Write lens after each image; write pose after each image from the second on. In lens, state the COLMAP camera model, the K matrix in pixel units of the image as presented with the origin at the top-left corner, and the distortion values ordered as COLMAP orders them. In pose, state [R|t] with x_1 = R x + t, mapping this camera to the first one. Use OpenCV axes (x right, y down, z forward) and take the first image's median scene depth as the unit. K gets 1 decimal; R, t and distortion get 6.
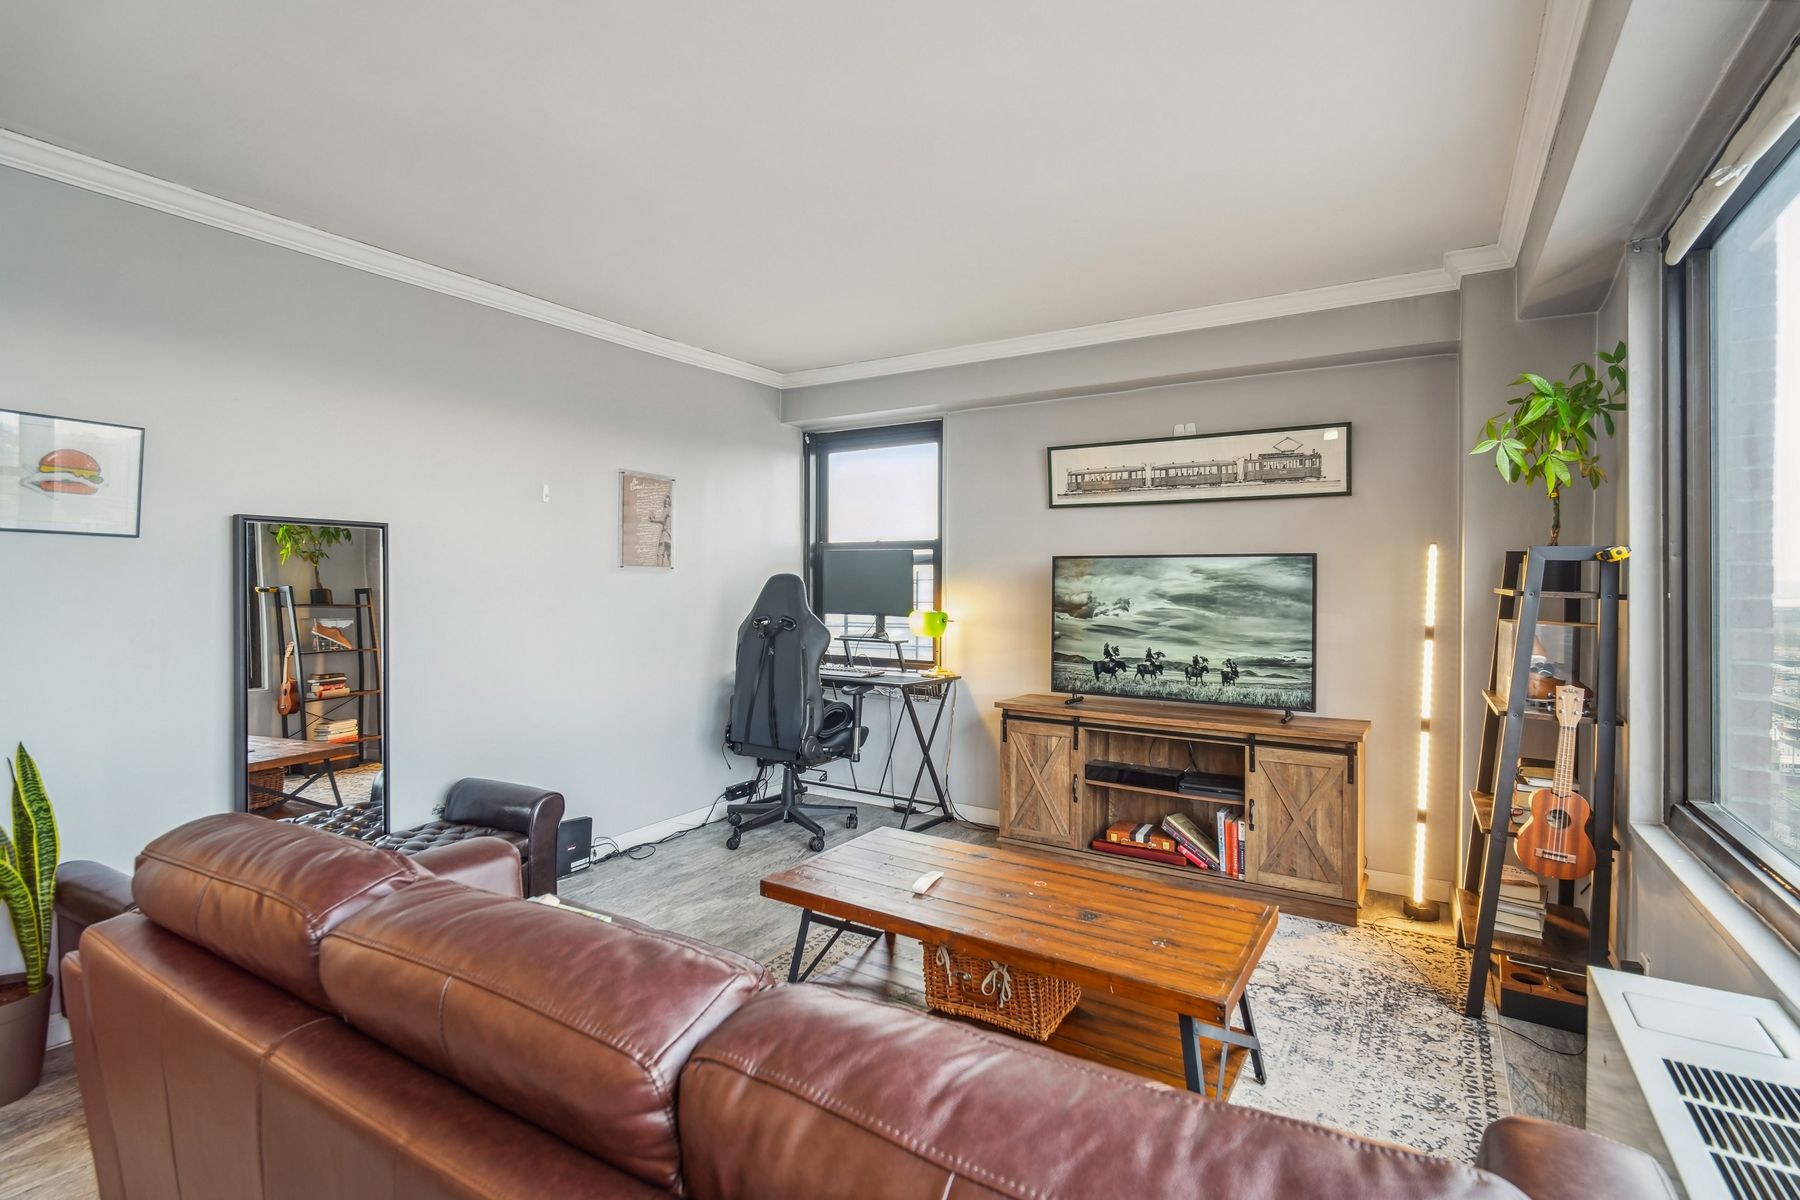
lens RADIAL K [[841.0, 0, 905.5], [0, 841.0, 585.6], [0, 0, 1]] dist [-0.000439, -0.000184]
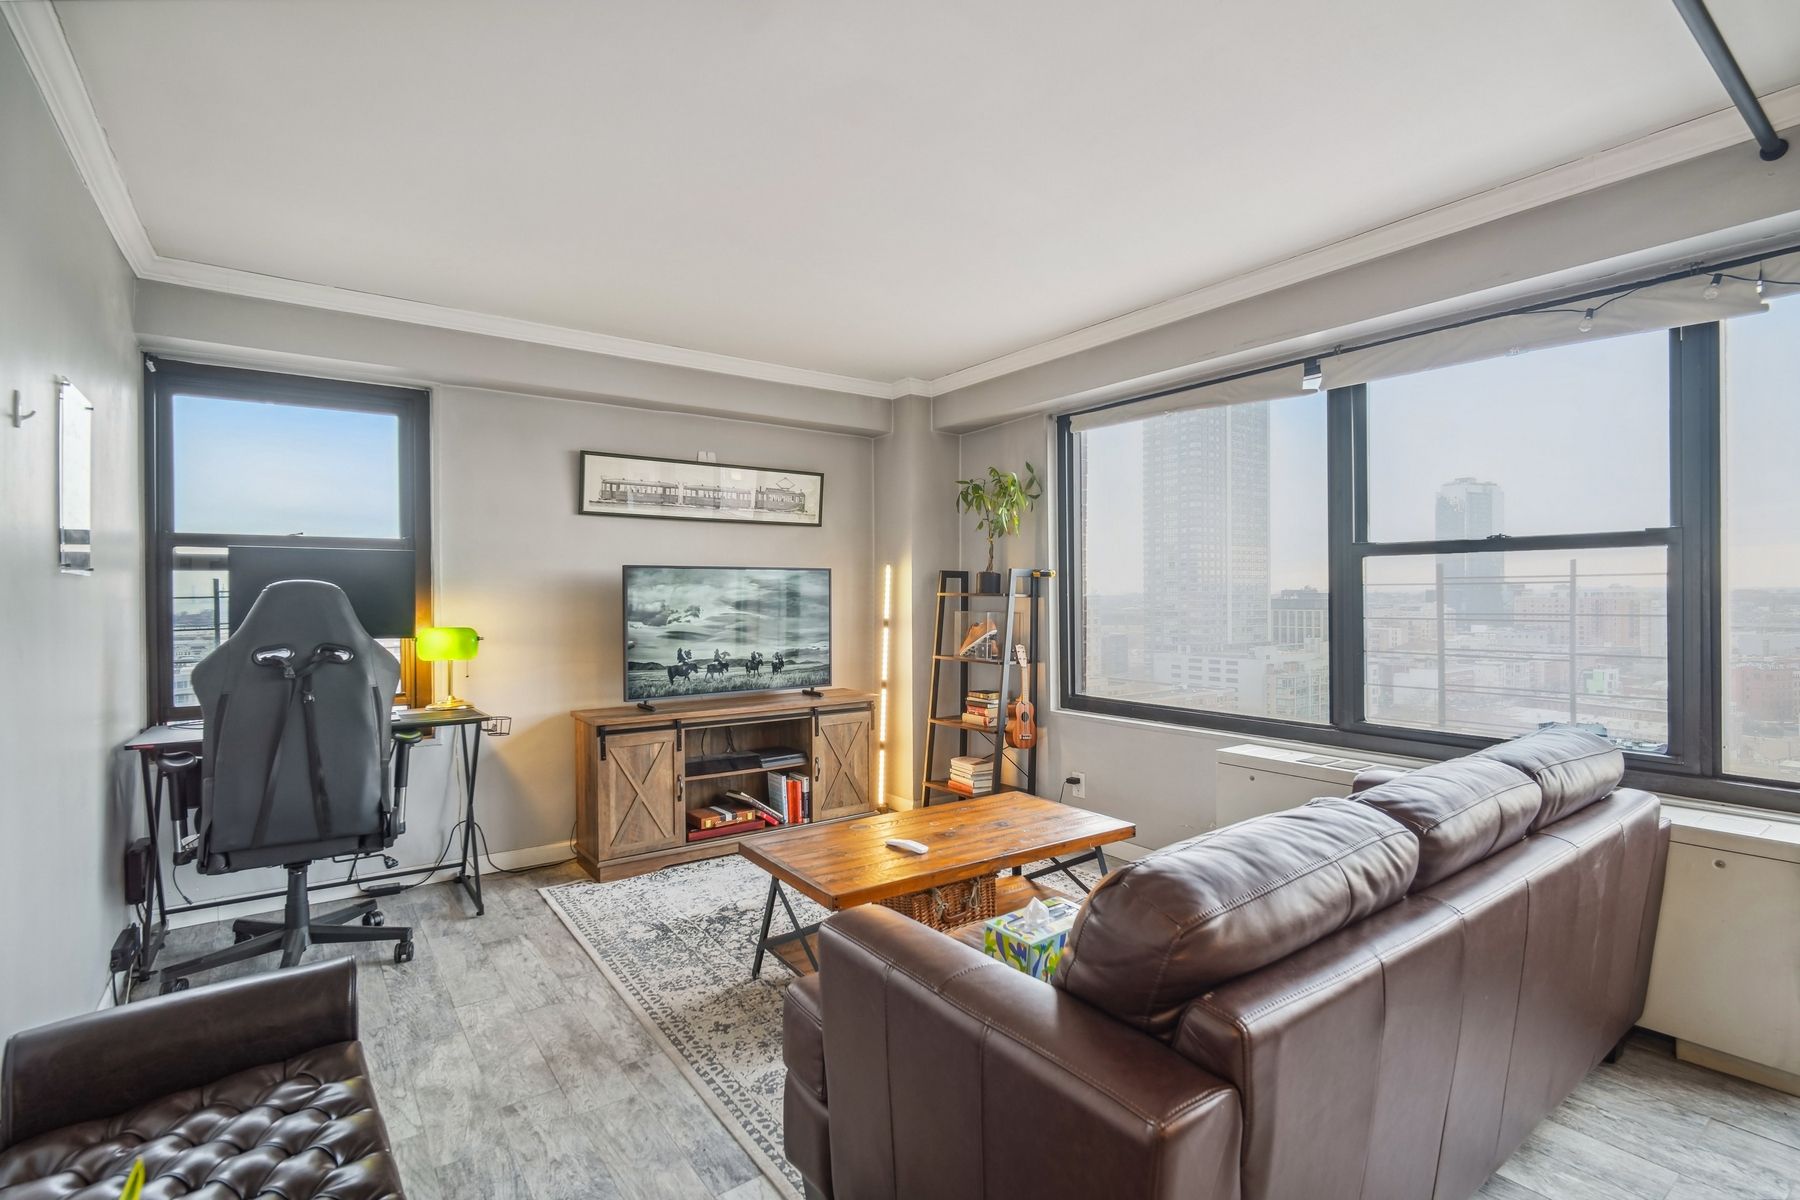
lens RADIAL K [[841.0, 0, 905.5], [0, 841.0, 585.6], [0, 0, 1]] dist [-0.000439, -0.000184]
pose [[0.375920, -0.000126, 0.926652, -0.658581], [0.008327, 0.999960, -0.003242, -0.005292], [-0.926615, 0.008935, 0.375906, 0.339338]]
